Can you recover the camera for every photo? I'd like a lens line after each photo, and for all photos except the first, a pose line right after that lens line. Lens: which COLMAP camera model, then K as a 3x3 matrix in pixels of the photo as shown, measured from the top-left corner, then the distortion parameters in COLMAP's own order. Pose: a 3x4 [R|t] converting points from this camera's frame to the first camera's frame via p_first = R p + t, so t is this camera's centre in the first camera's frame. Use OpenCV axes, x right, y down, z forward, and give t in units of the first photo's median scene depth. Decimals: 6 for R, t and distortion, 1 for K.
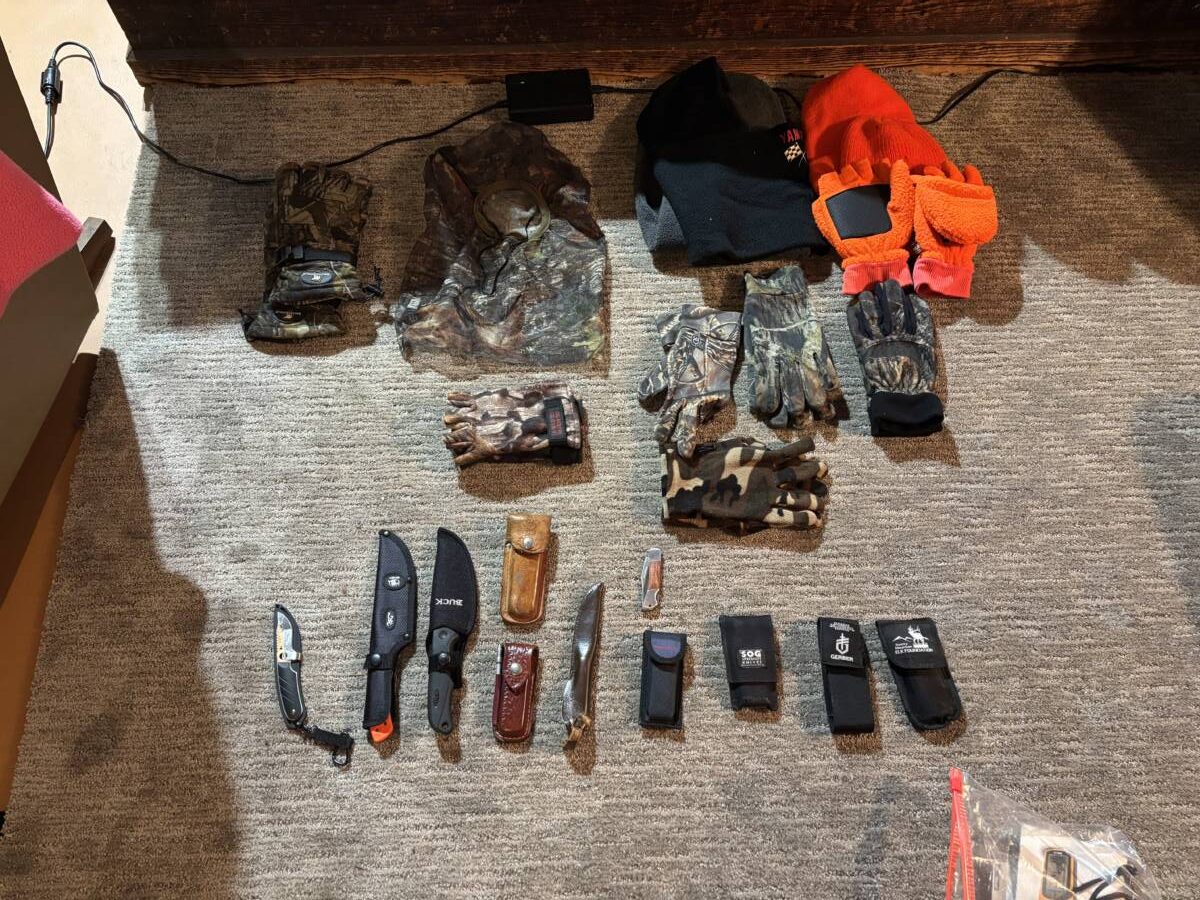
lens RADIAL K [[909.8, 0, 596.7], [0, 909.8, 449.0], [0, 0, 1]] dist [0.053895, -0.048671]
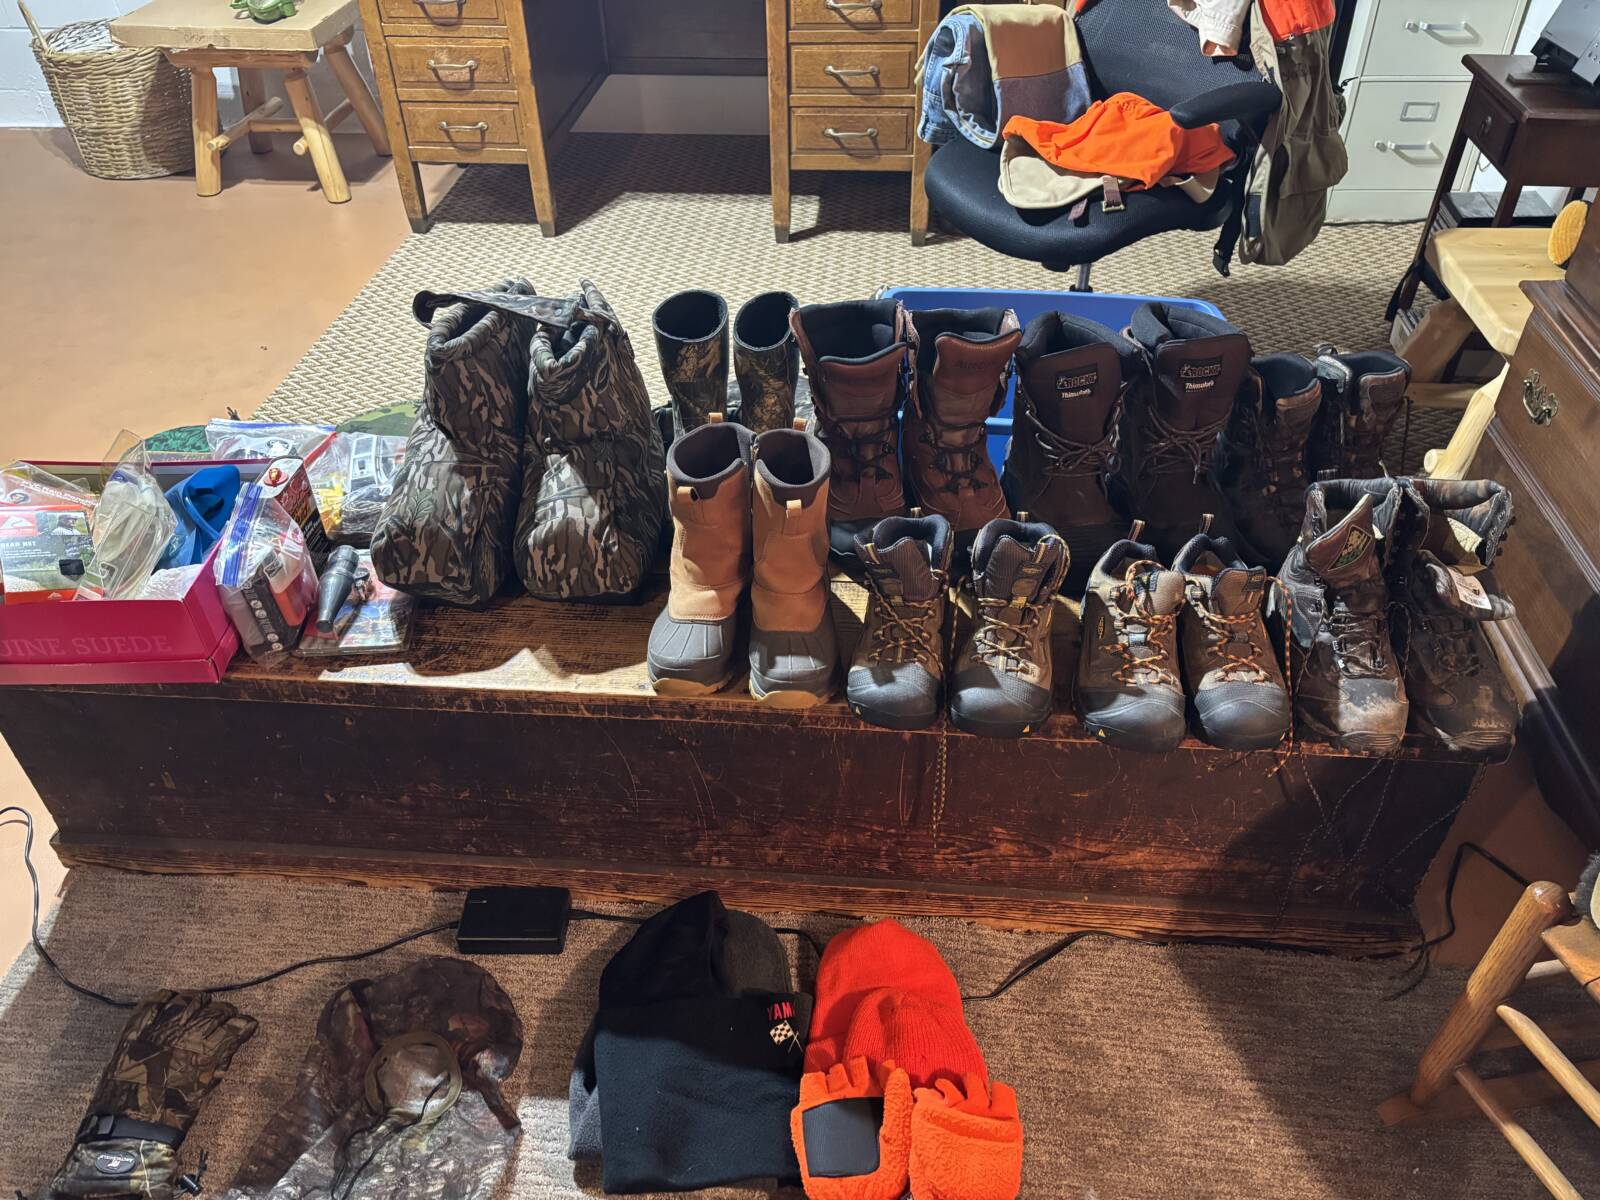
lens RADIAL K [[1213.1, 0, 803.8], [0, 1213.1, 610.9], [0, 0, 1]] dist [0.053895, -0.048671]
pose [[0.990507, 0.056247, -0.125428, 0.327172], [-0.105282, 0.897090, -0.429123, -0.194696], [0.088384, 0.438254, 0.894495, -0.068373]]
